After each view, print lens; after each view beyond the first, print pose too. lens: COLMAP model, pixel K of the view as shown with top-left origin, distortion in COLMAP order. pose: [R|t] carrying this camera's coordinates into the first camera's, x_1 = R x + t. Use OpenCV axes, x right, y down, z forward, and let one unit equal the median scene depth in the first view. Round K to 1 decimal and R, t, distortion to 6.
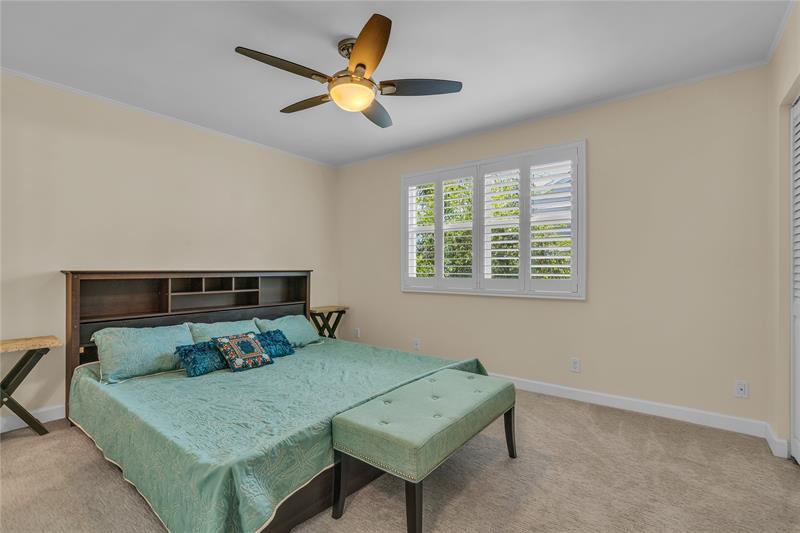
lens RADIAL K [[366.8, 0, 399.2], [0, 366.8, 267.9], [0, 0, 1]] dist [-0.004146, 0.000013]
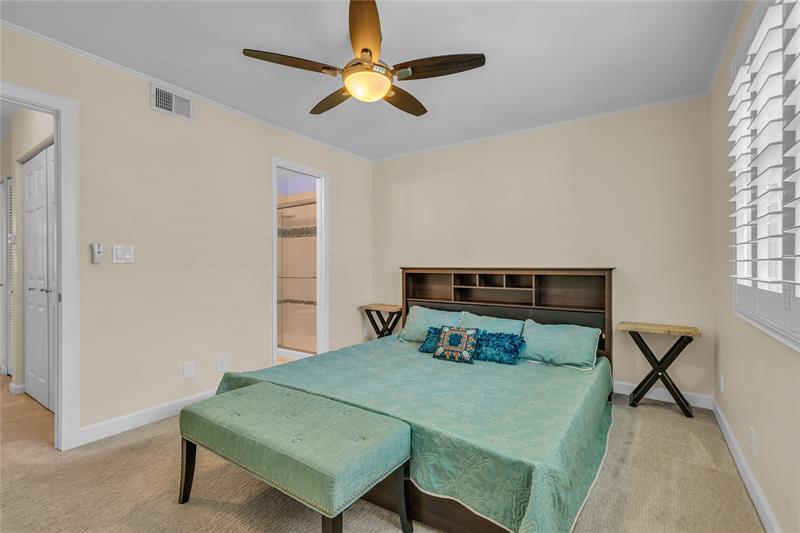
lens RADIAL K [[366.8, 0, 400.1], [0, 366.8, 266.7], [0, 0, 1]] dist [-0.004146, 0.000013]
pose [[0.062449, 0.005634, -0.998032, 0.513432], [0.002578, 0.999980, 0.005806, -0.002118], [0.998045, -0.002936, 0.062433, 0.632676]]
